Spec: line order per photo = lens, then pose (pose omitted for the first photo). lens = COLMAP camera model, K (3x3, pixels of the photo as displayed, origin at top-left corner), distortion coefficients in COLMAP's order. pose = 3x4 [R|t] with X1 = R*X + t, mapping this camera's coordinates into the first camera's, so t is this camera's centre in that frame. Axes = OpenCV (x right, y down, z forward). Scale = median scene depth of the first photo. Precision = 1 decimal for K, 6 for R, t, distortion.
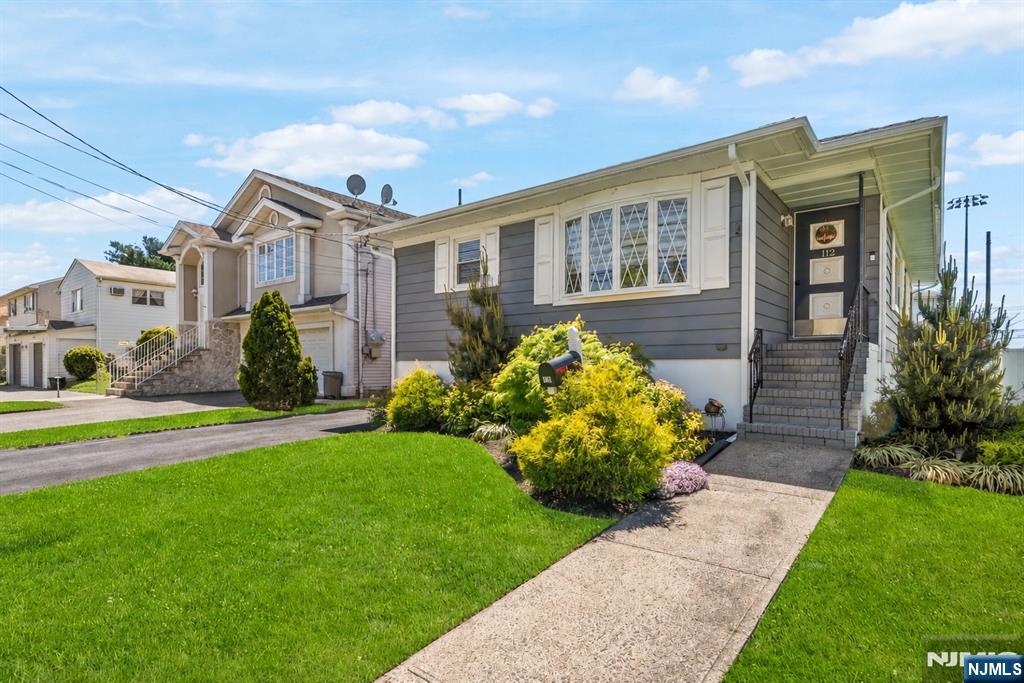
lens RADIAL K [[534.1, 0, 502.5], [0, 534.1, 366.6], [0, 0, 1]] dist [0.006626, 0.001386]
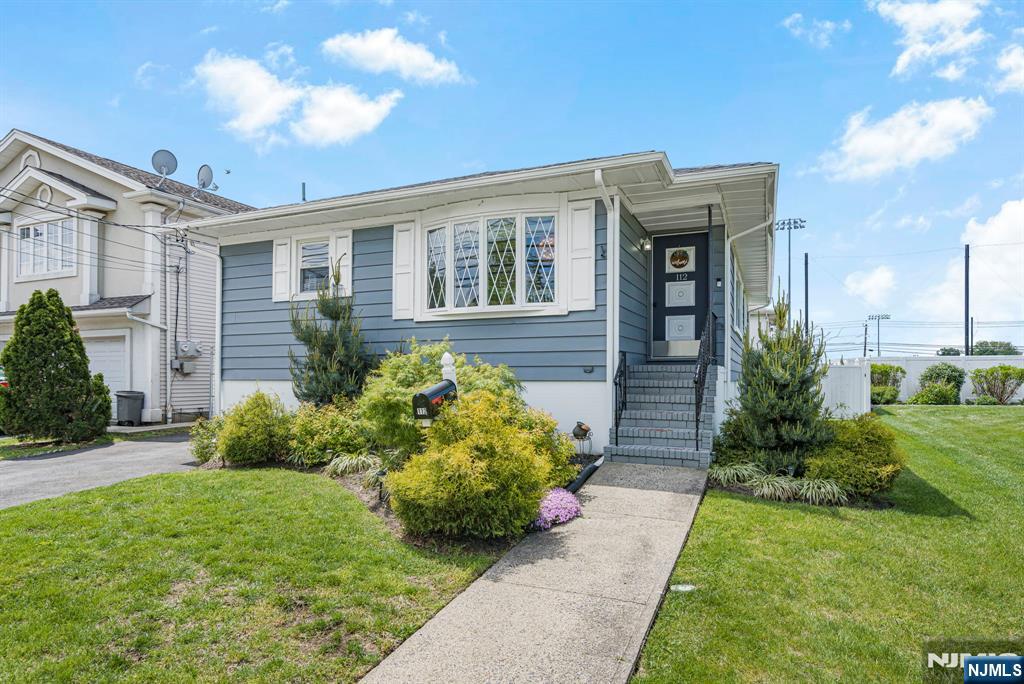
lens RADIAL K [[596.9, 0, 502.1], [0, 596.9, 368.1], [0, 0, 1]] dist [0.020021, -0.002497]
pose [[0.965291, 0.002876, 0.261159, -0.031427], [0.001651, 0.999852, -0.017113, -0.018356], [-0.261170, 0.016951, 0.965144, -0.025844]]
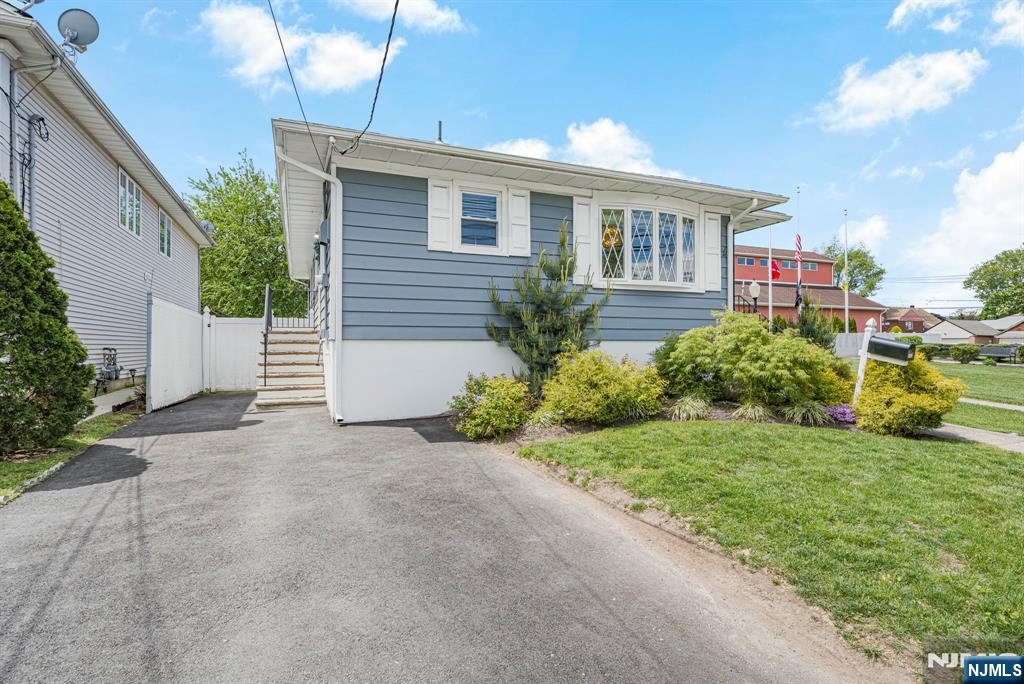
lens RADIAL K [[534.1, 0, 516.1], [0, 534.1, 343.4], [0, 0, 1]] dist [0.006626, 0.001386]
pose [[0.456700, 0.003375, 0.889614, -1.025817], [0.006150, 0.999957, -0.006951, 0.000016], [-0.889599, 0.008646, 0.456660, 0.774745]]
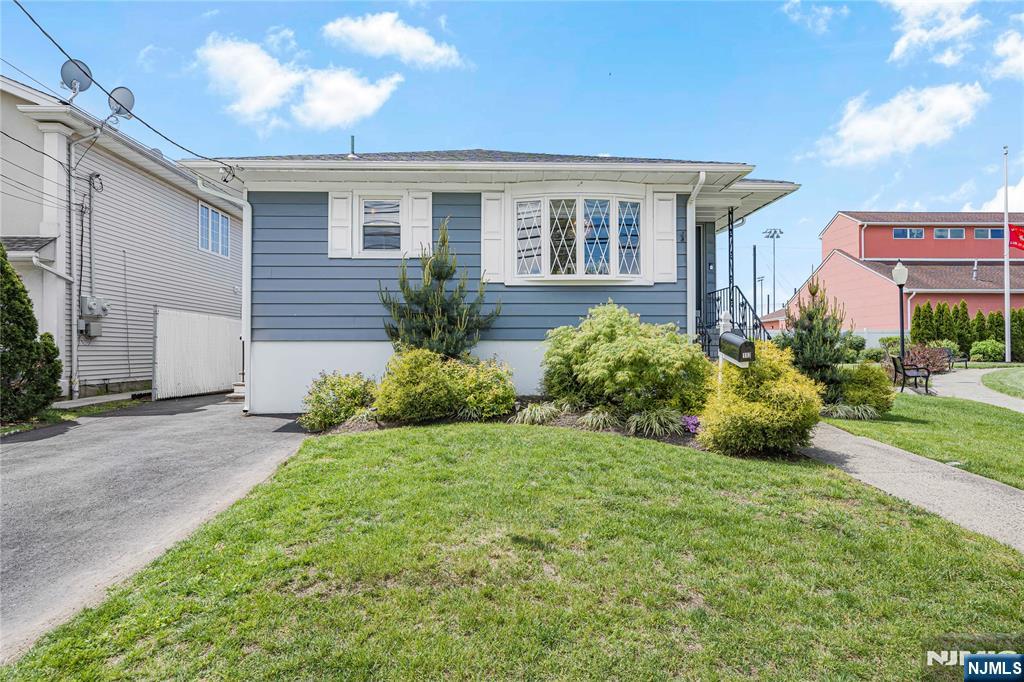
lens RADIAL K [[585.5, 0, 494.4], [0, 585.5, 341.9], [0, 0, 1]] dist [0.015302, -0.001870]
pose [[0.753576, 0.007983, 0.657312, -0.726399], [0.005574, 0.999813, -0.018533, 0.012048], [-0.657337, 0.017630, 0.753391, 0.240464]]
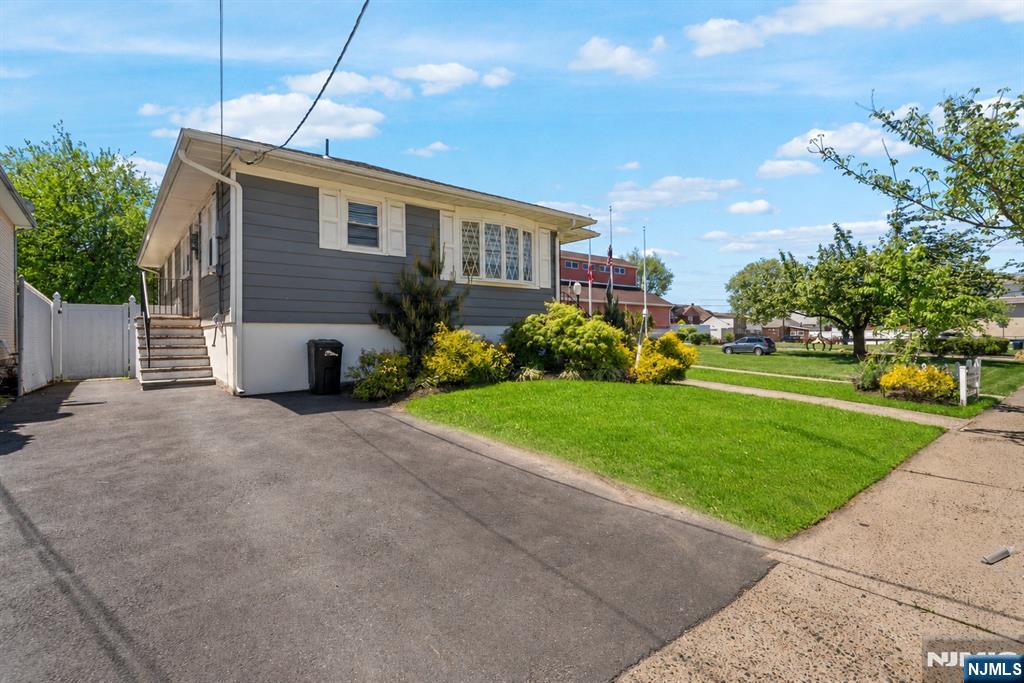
lens RADIAL K [[497.9, 0, 514.2], [0, 497.9, 337.8], [0, 0, 1]] dist [0.022005, -0.000766]
pose [[0.184805, -0.001933, 0.982773, -1.235000], [0.014568, 0.999894, -0.000773, 0.025033], [-0.982667, 0.014459, 0.184813, 0.746909]]
